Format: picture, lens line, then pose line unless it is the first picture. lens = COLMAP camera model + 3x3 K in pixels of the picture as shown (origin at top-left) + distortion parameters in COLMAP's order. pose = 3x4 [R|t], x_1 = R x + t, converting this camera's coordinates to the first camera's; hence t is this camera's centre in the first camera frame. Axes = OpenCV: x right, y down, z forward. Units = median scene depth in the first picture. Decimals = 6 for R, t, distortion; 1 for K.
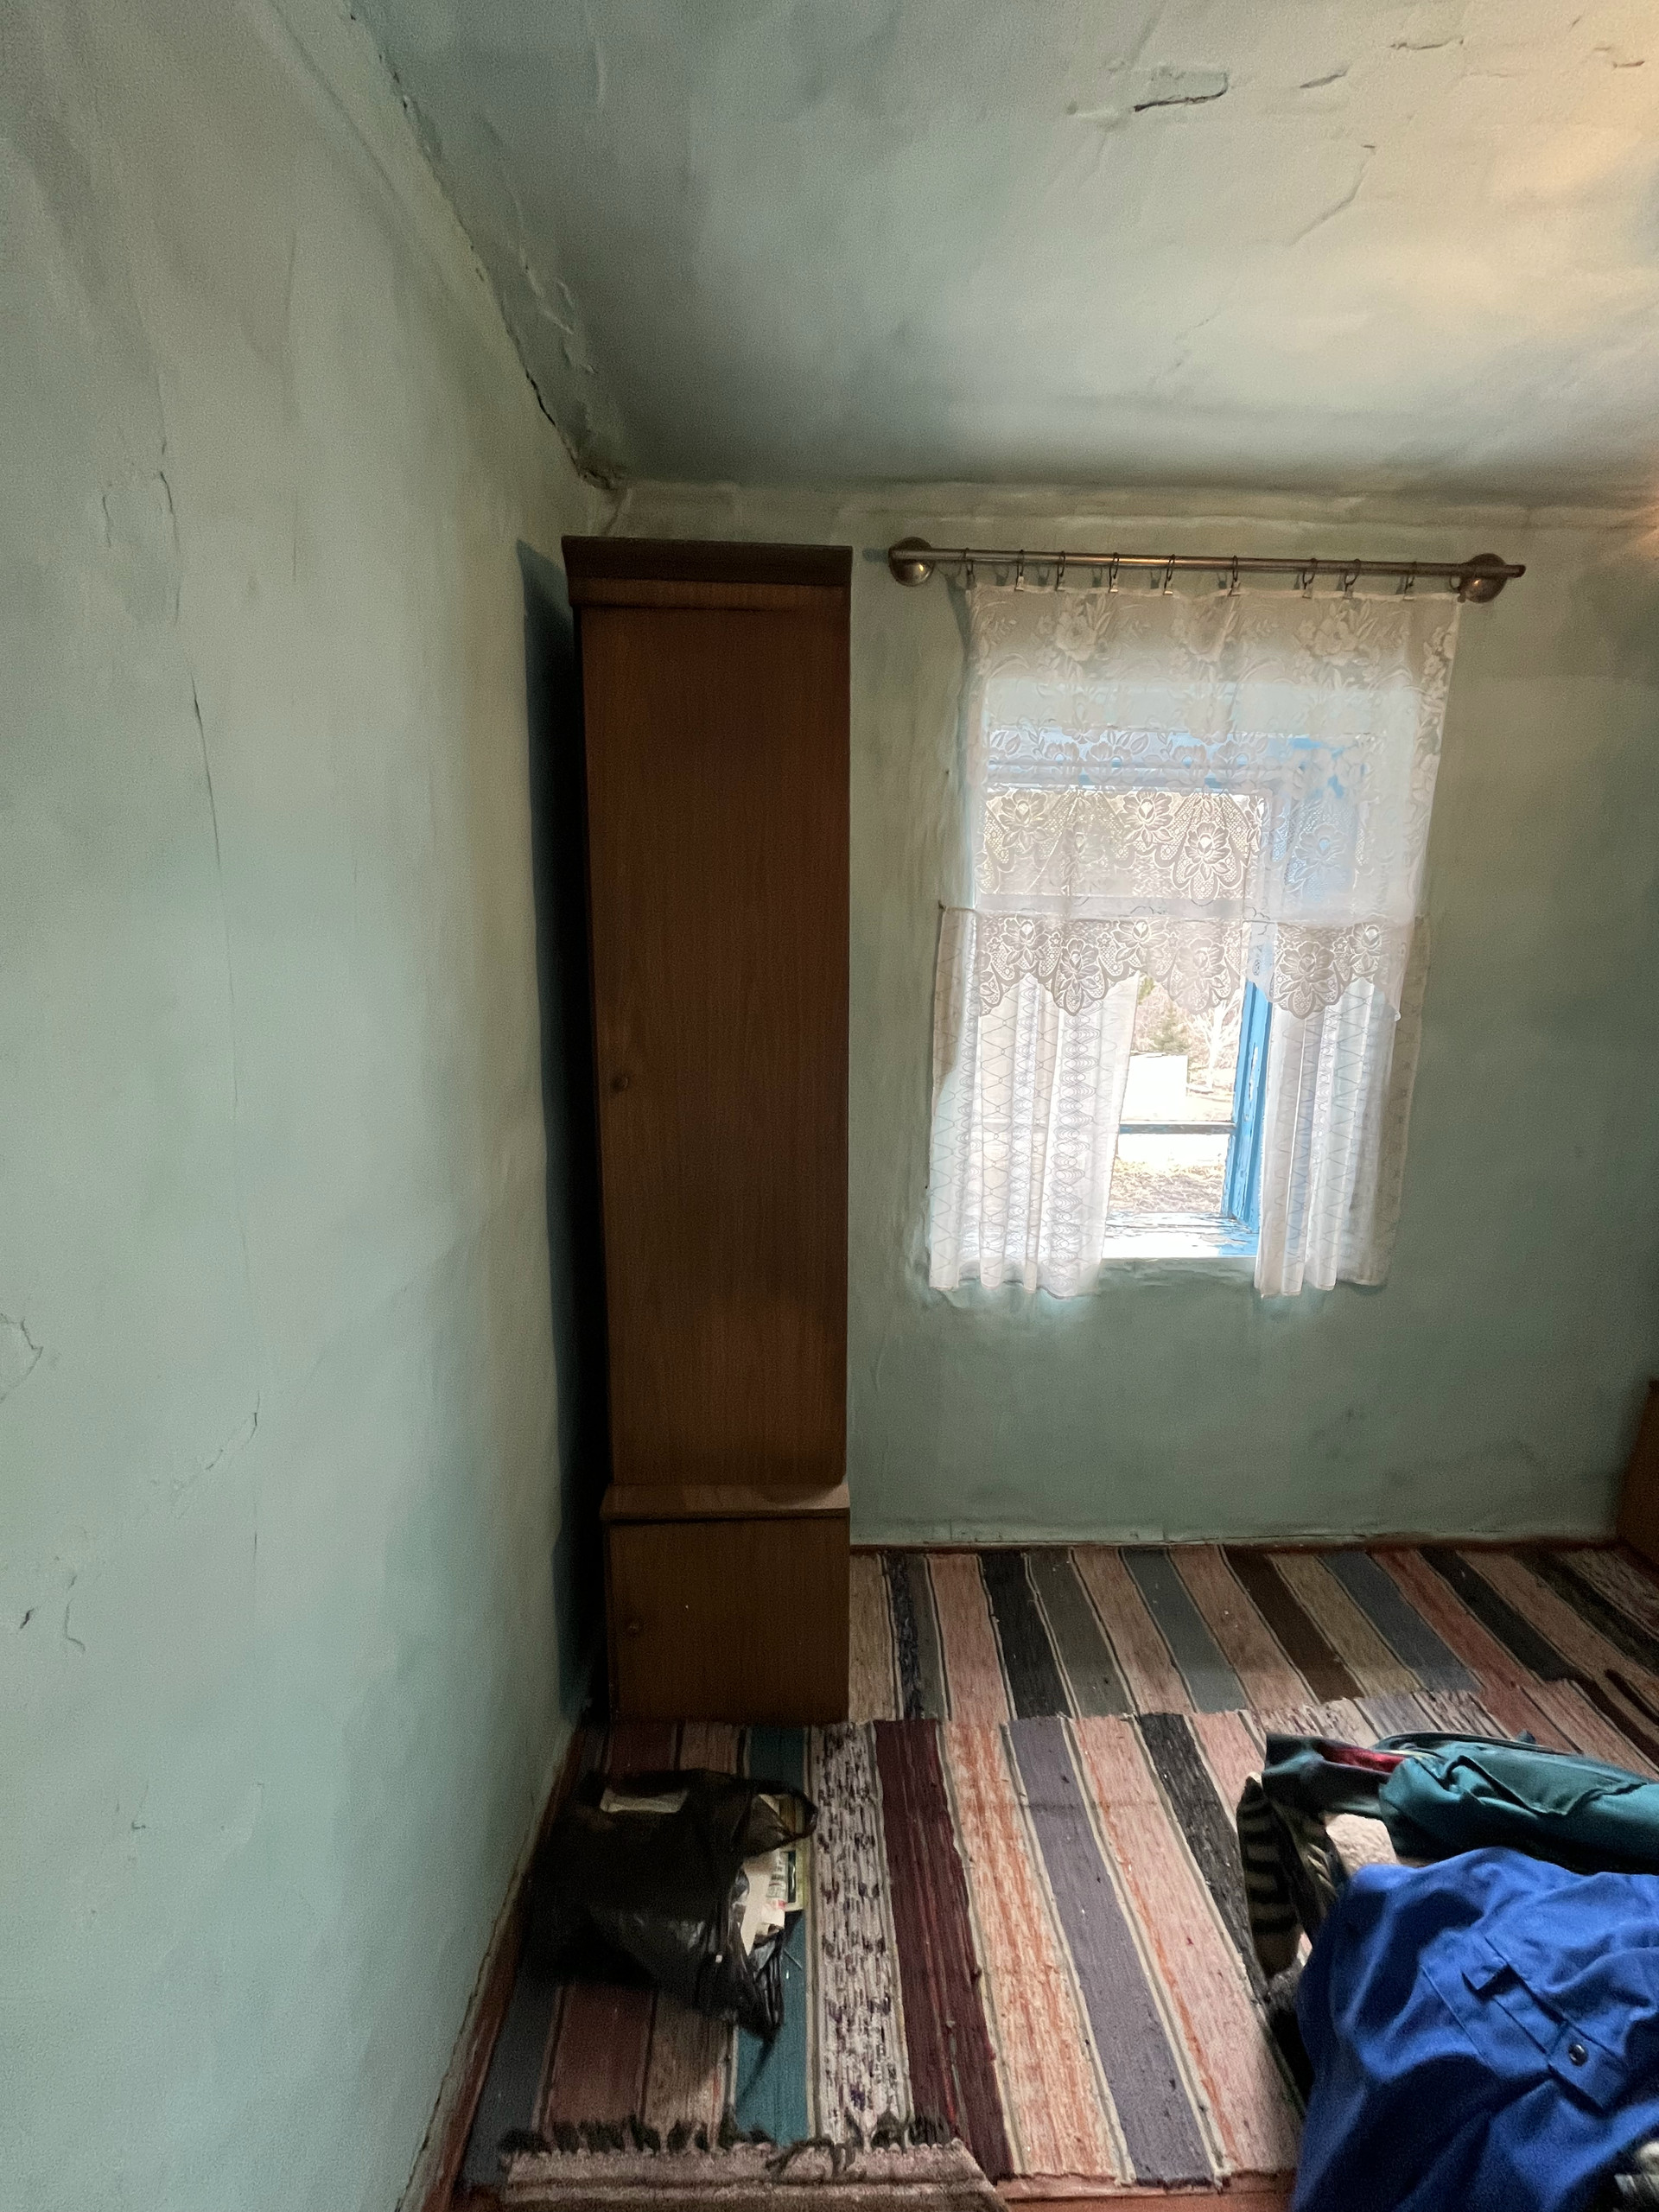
lens RADIAL K [[888.5, 0, 827.7], [0, 888.5, 1098.3], [0, 0, 1]] dist [-0.002741, -0.000327]
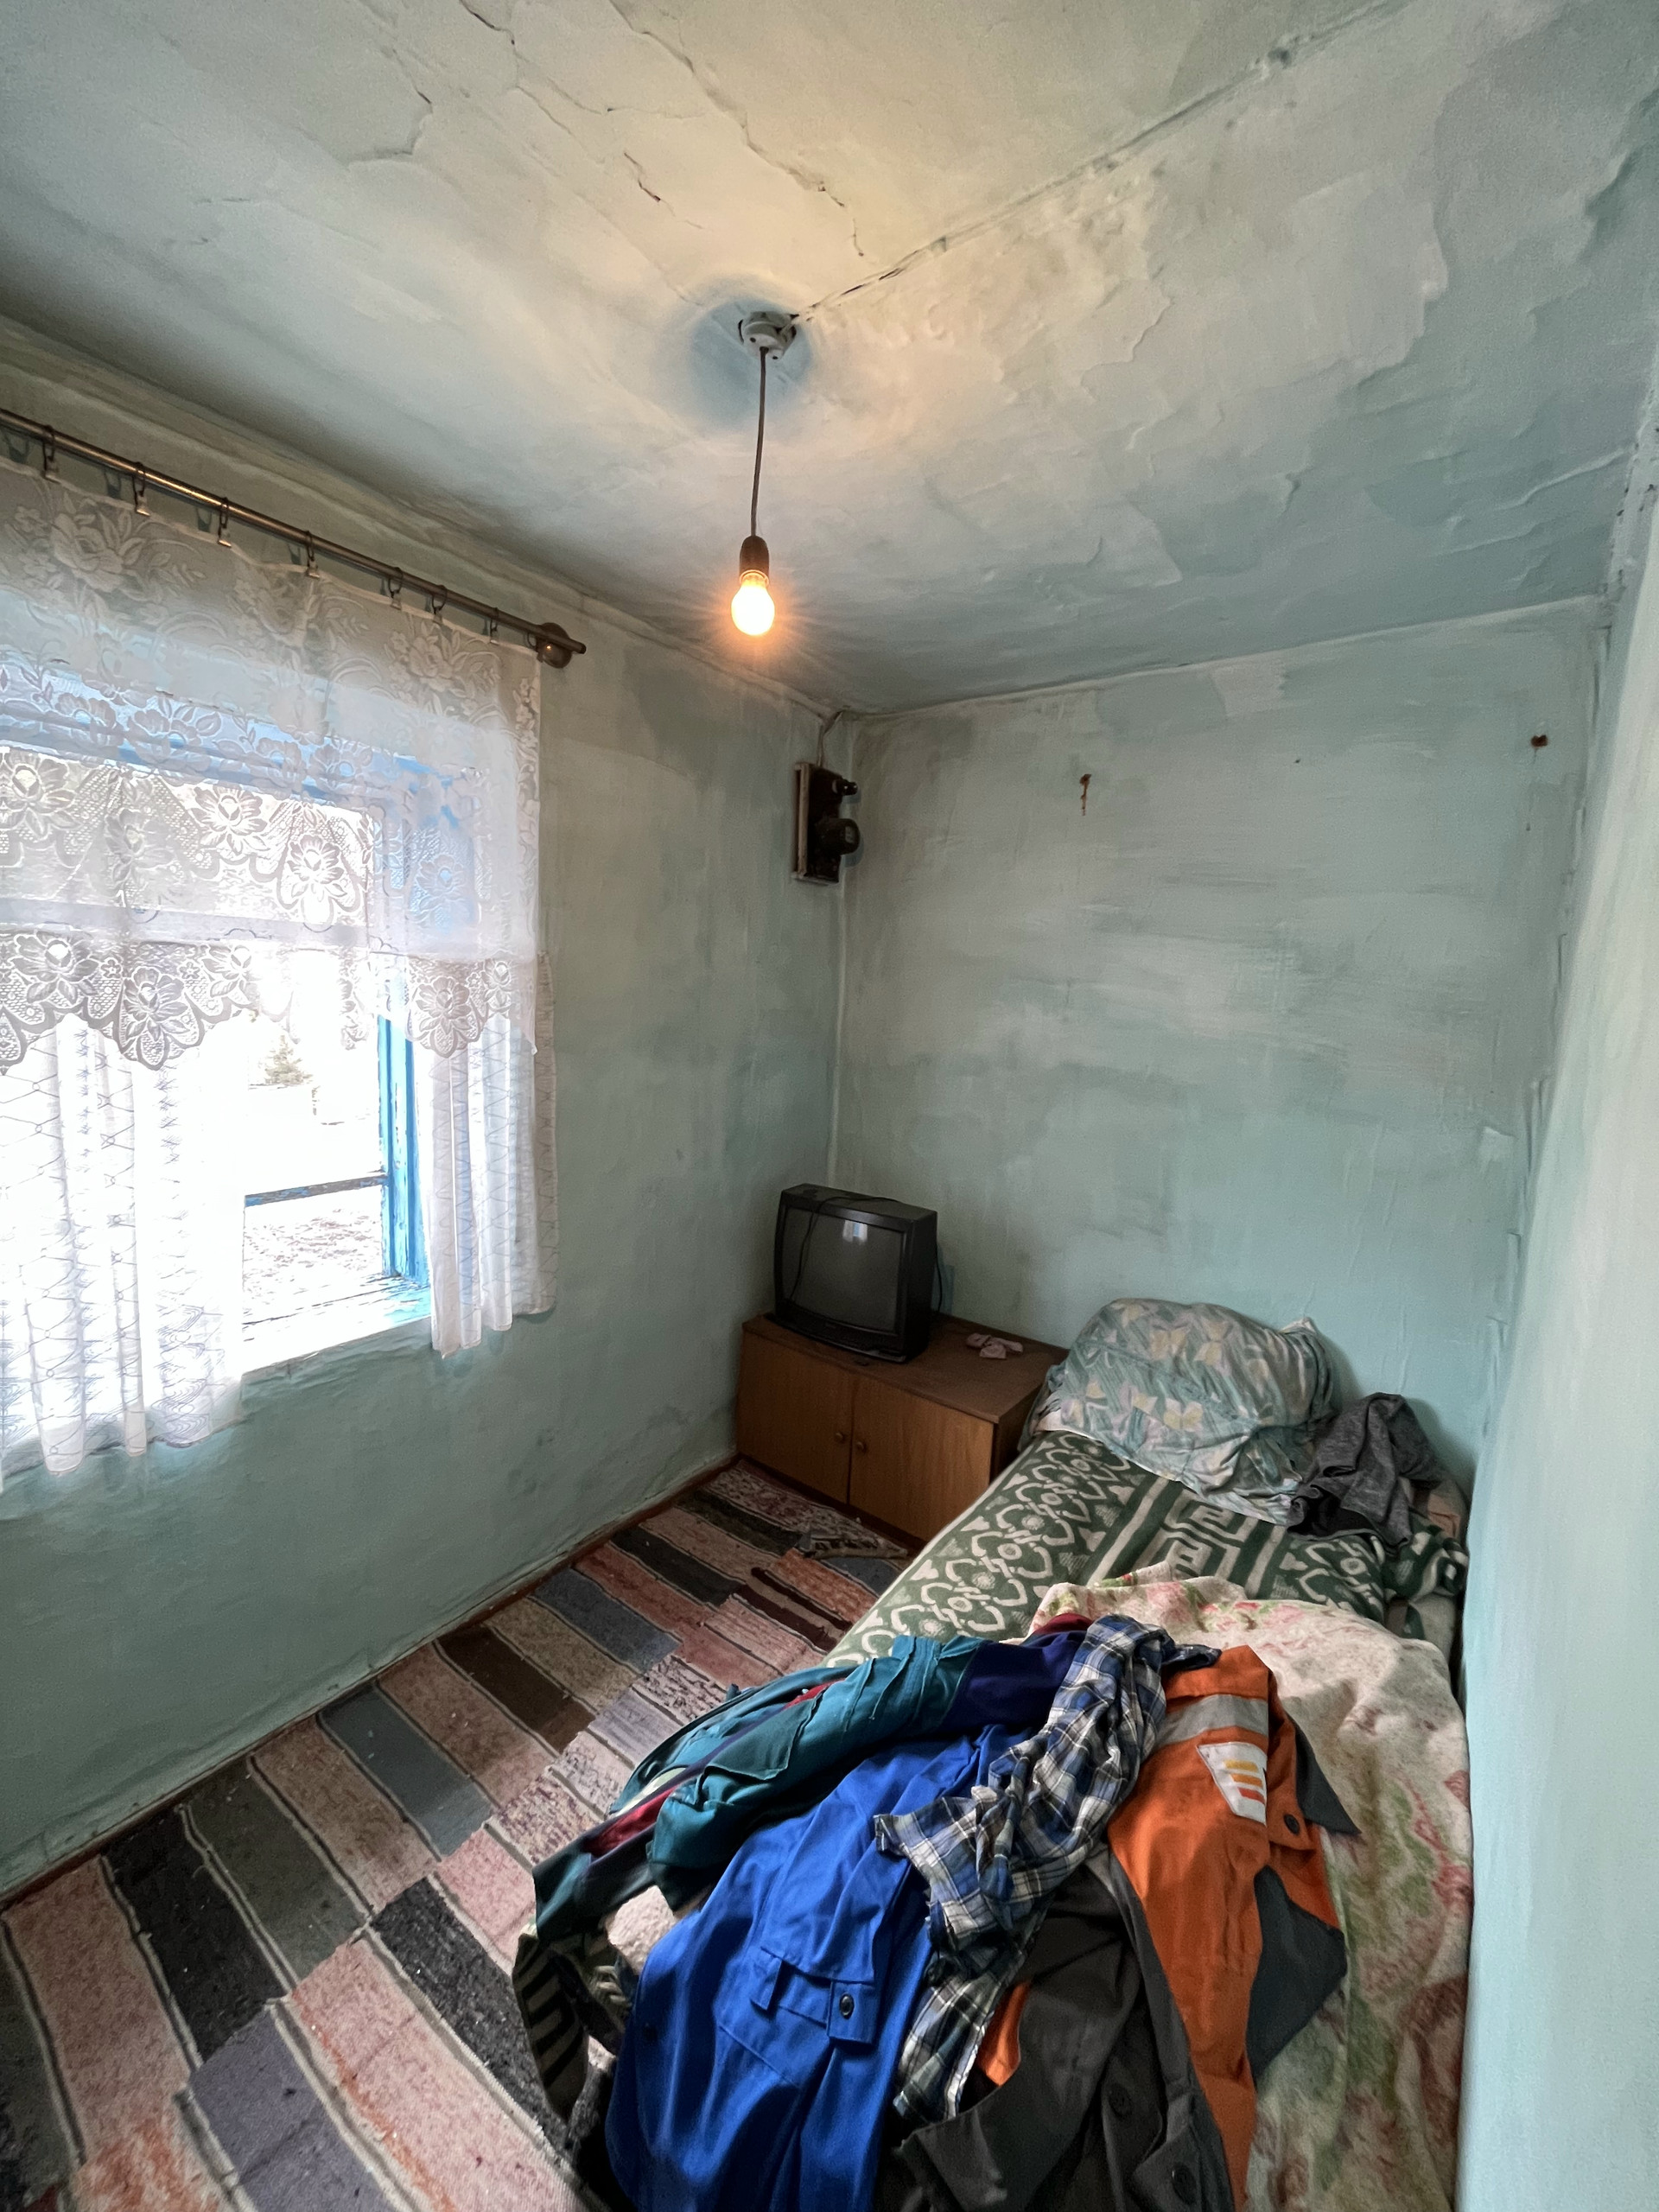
lens RADIAL K [[888.5, 0, 831.5], [0, 888.5, 1103.8], [0, 0, 1]] dist [-0.002741, -0.000327]
pose [[0.604732, -0.097520, 0.790436, 0.029757], [0.112924, 0.992947, 0.036111, -0.029345], [-0.788383, 0.067422, 0.611480, 0.103632]]
